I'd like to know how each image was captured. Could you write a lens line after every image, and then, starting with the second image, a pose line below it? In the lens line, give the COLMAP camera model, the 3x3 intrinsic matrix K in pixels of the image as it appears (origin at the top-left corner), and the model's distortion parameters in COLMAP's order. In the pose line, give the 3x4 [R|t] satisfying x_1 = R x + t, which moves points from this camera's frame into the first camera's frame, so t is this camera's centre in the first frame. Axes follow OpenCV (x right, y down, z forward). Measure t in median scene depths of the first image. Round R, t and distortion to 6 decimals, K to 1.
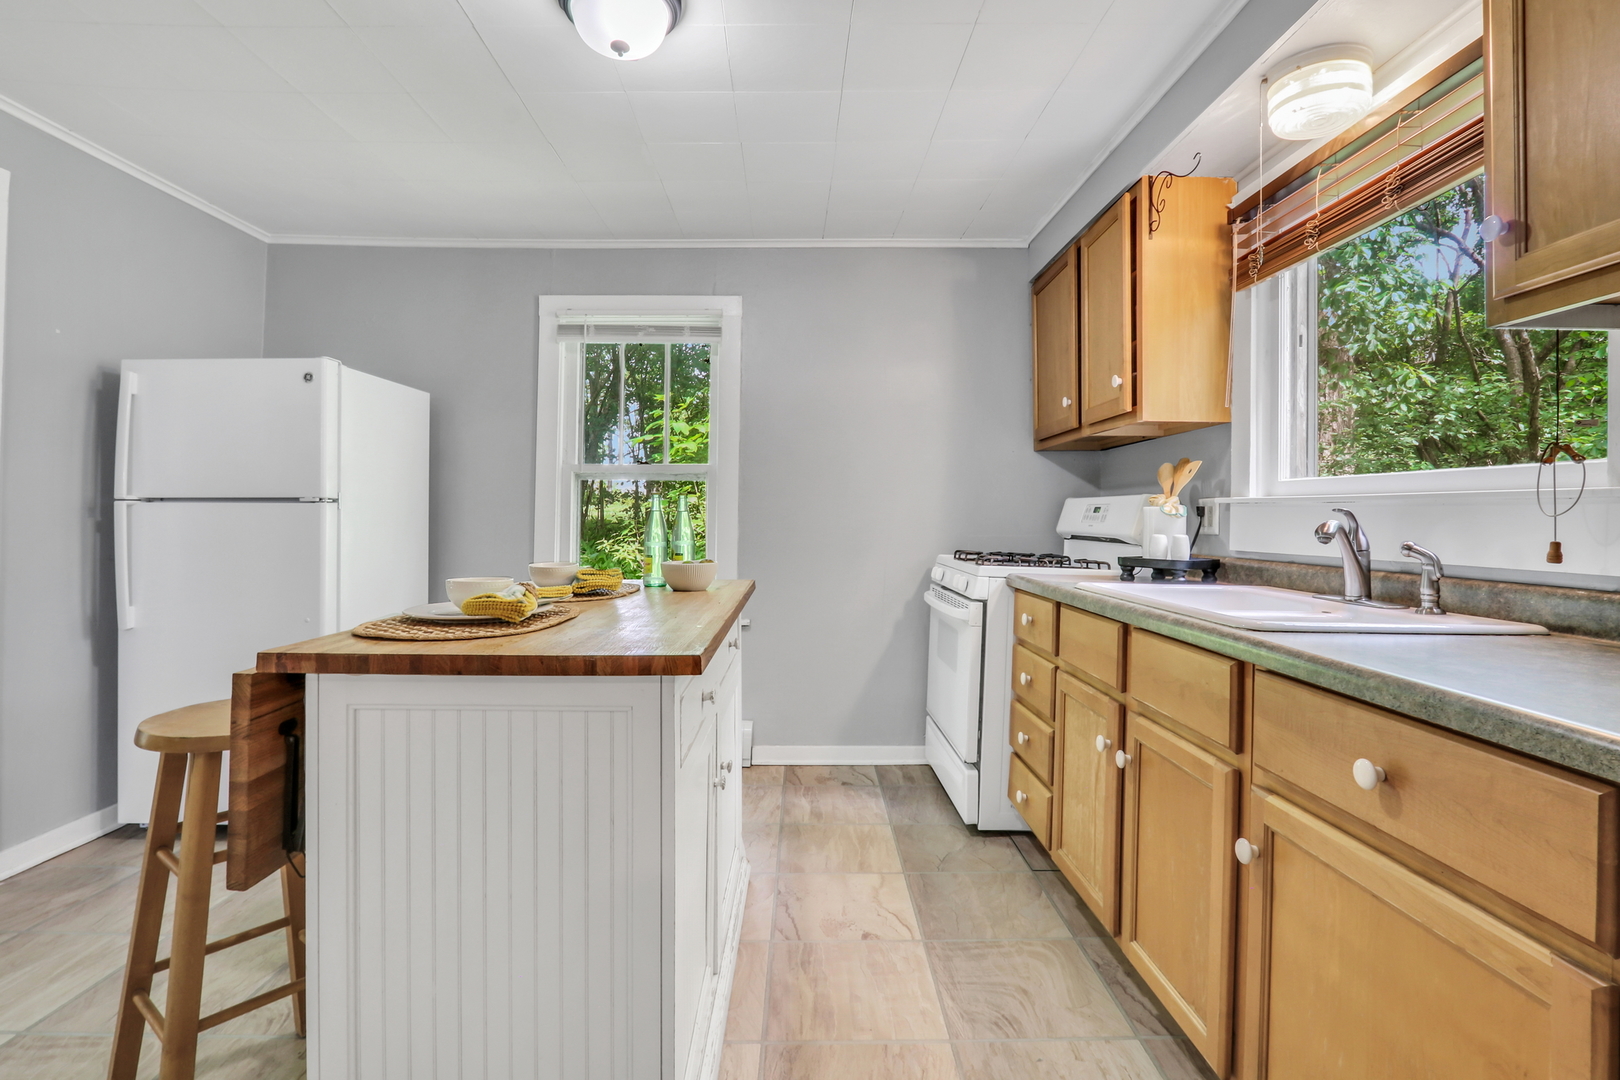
lens RADIAL K [[774.1, 0, 807.0], [0, 774.1, 522.5], [0, 0, 1]] dist [-0.006703, -0.000846]
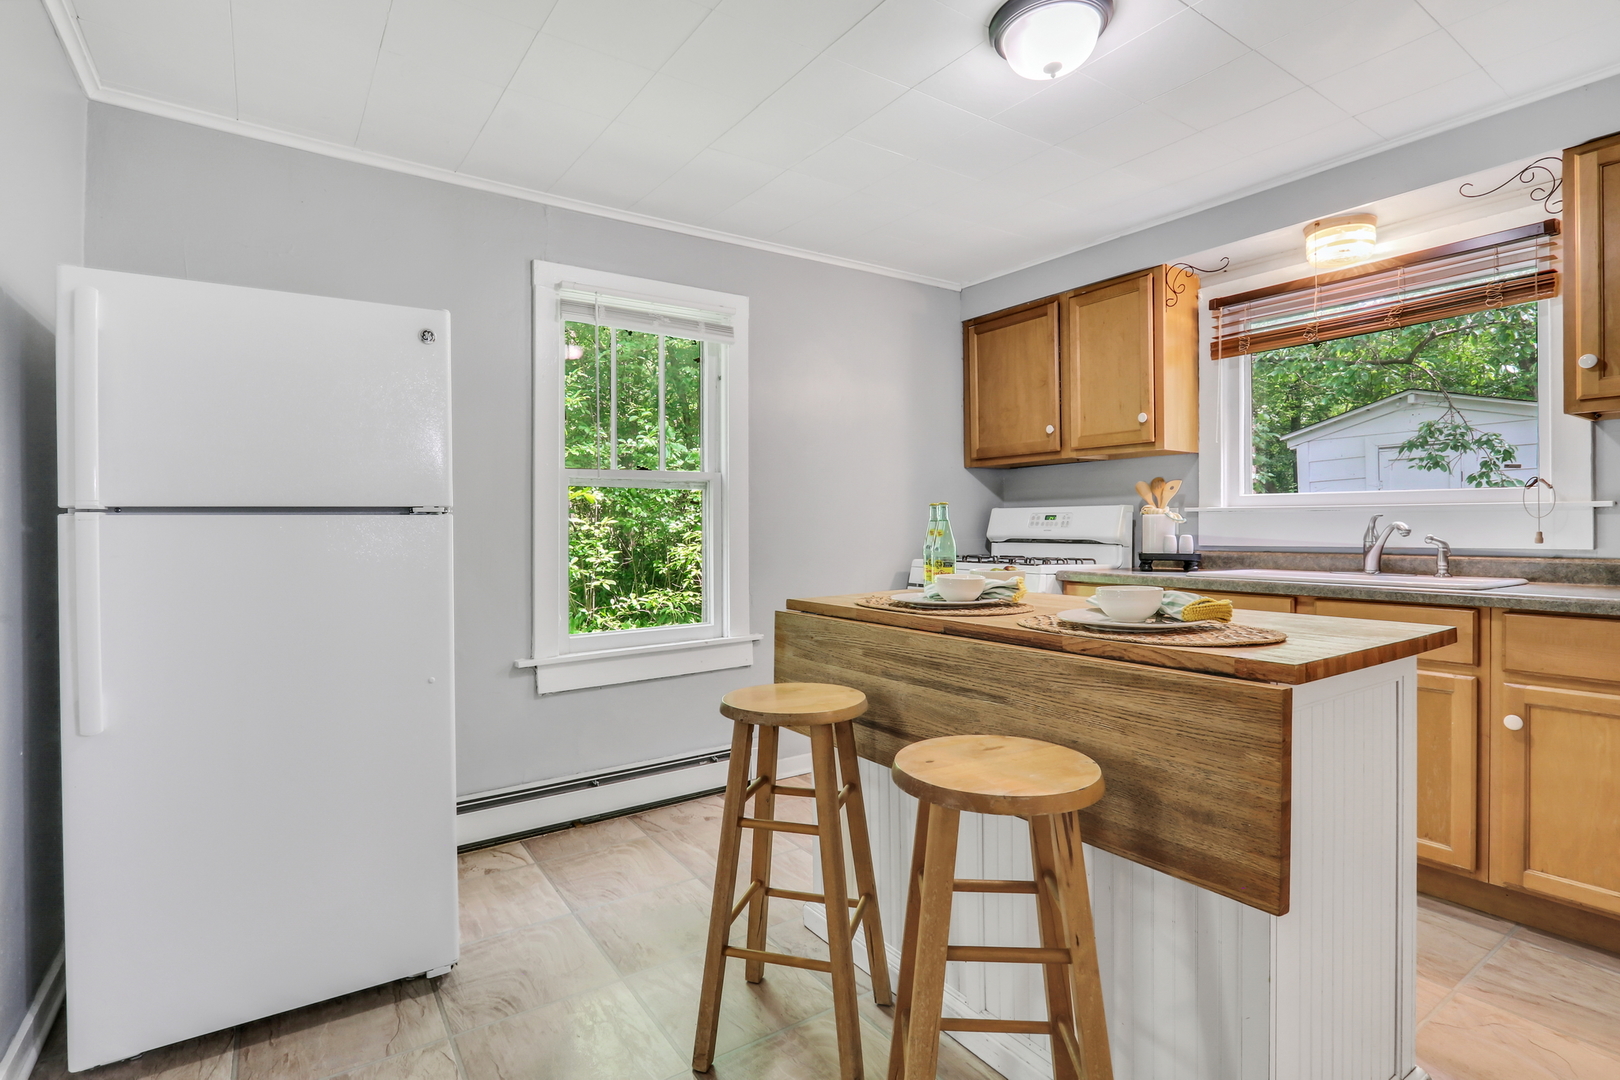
lens RADIAL K [[774.1, 0, 798.0], [0, 774.1, 528.9], [0, 0, 1]] dist [-0.006703, -0.000846]
pose [[0.833205, -0.014950, 0.552762, -0.643092], [0.018148, 0.999835, -0.000313, -0.005097], [-0.552666, 0.010293, 0.833339, 0.193937]]
